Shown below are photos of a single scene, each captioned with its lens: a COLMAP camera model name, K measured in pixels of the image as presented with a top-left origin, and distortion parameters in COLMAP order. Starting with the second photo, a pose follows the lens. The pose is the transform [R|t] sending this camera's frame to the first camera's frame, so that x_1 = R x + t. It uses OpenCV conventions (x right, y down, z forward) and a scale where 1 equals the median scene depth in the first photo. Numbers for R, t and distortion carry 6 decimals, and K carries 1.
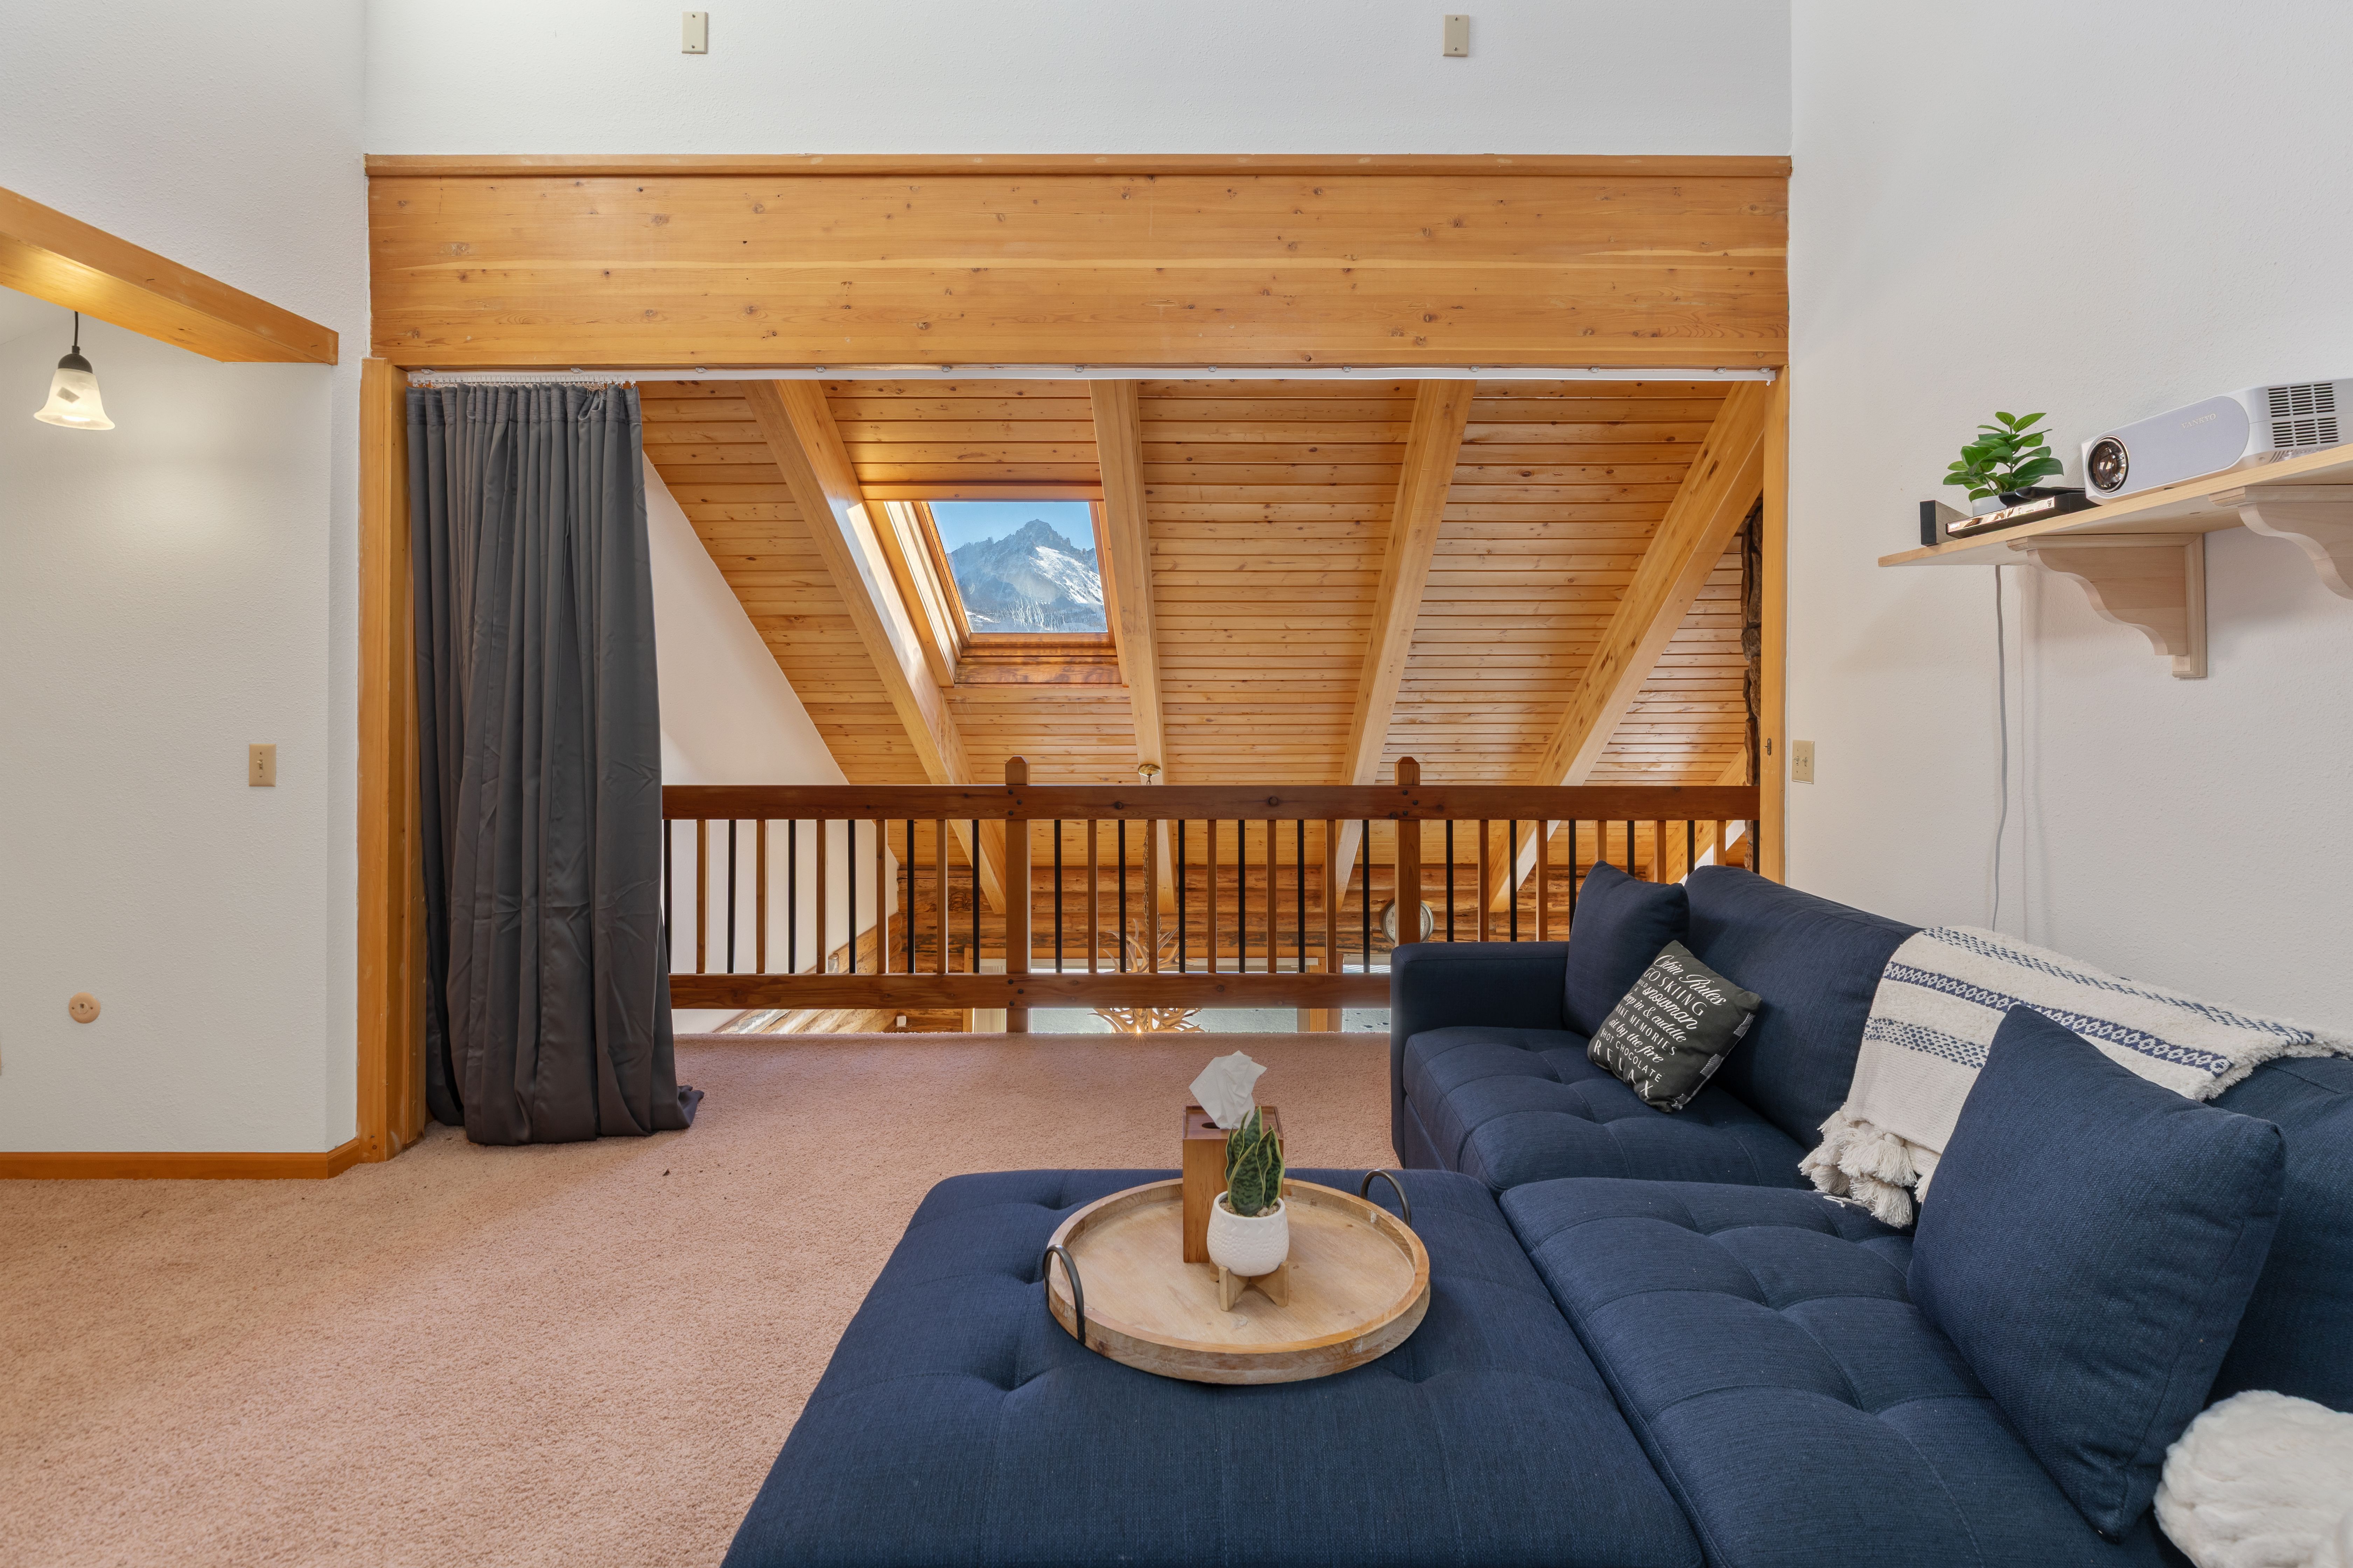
lens RADIAL K [[1189.7, 0, 1180.8], [0, 1189.7, 735.0], [0, 0, 1]] dist [0.000828, -0.000056]
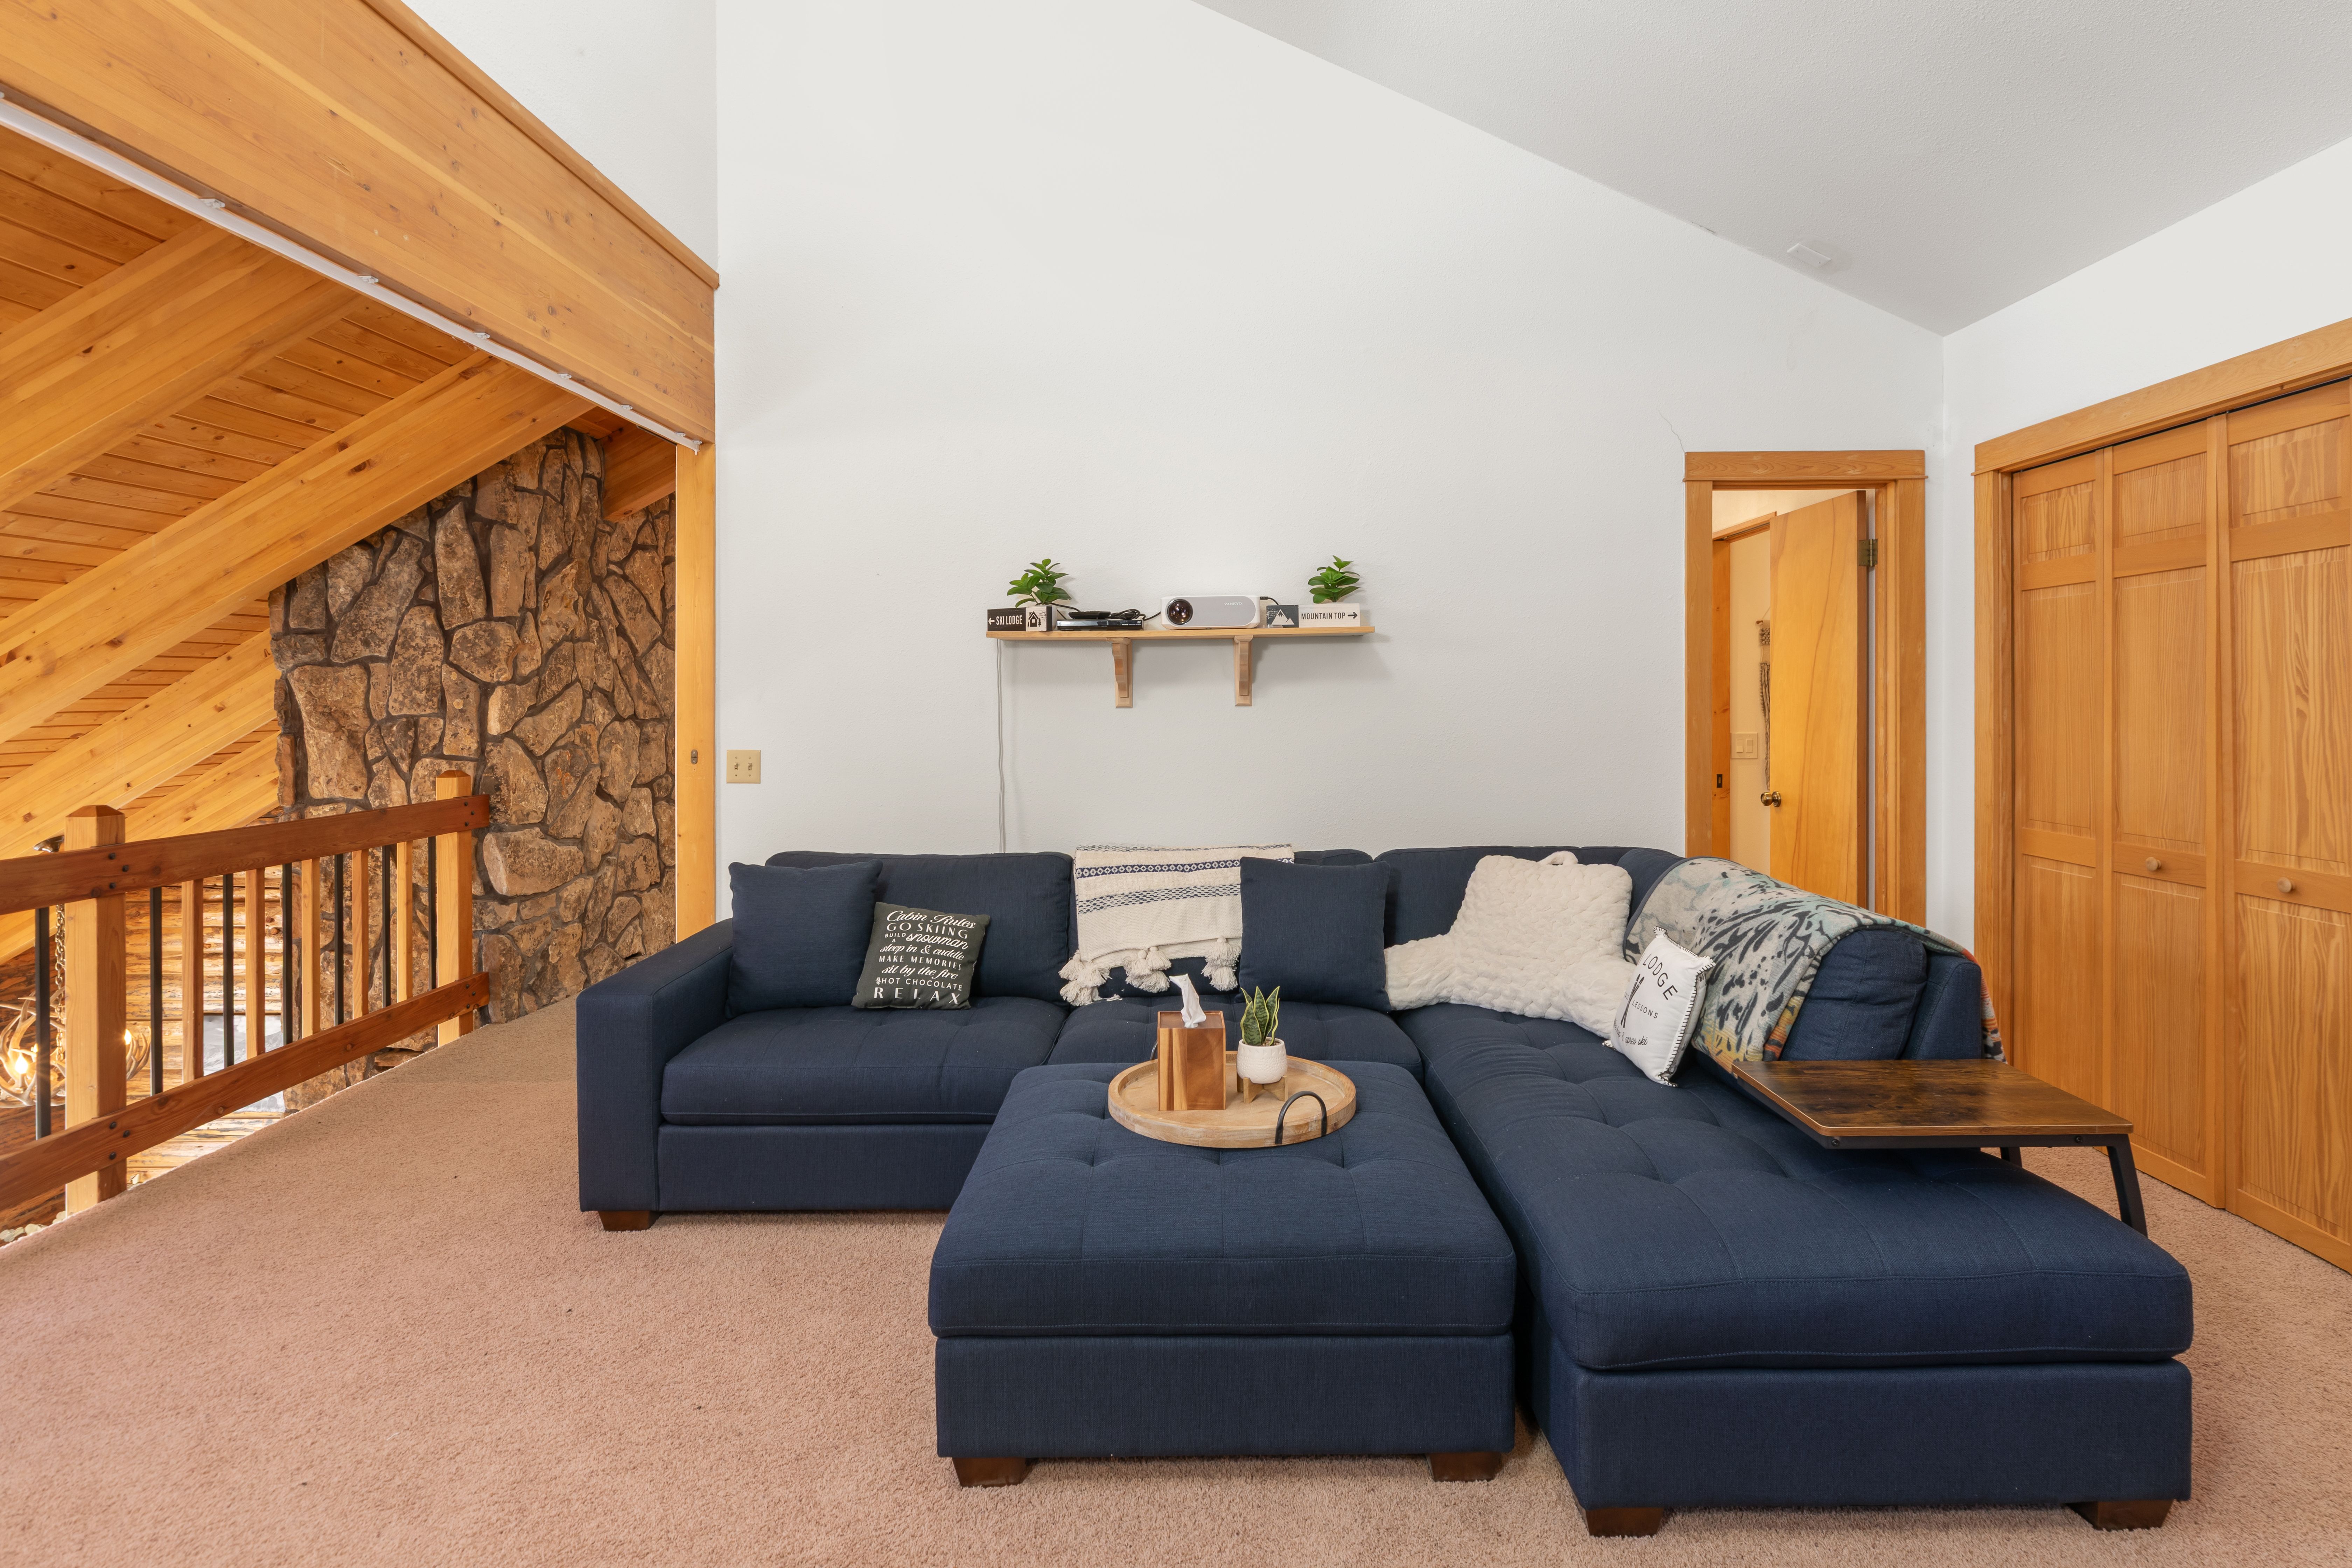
lens RADIAL K [[1228.7, 0, 1176.0], [0, 1228.7, 784.0], [0, 0, 1]] dist [-0.000089, -0.000483]
pose [[0.009479, -0.074443, 0.997180, -1.015997], [0.030660, 0.996778, 0.074121, -0.055711], [-0.999485, 0.029871, 0.011731, 0.692098]]
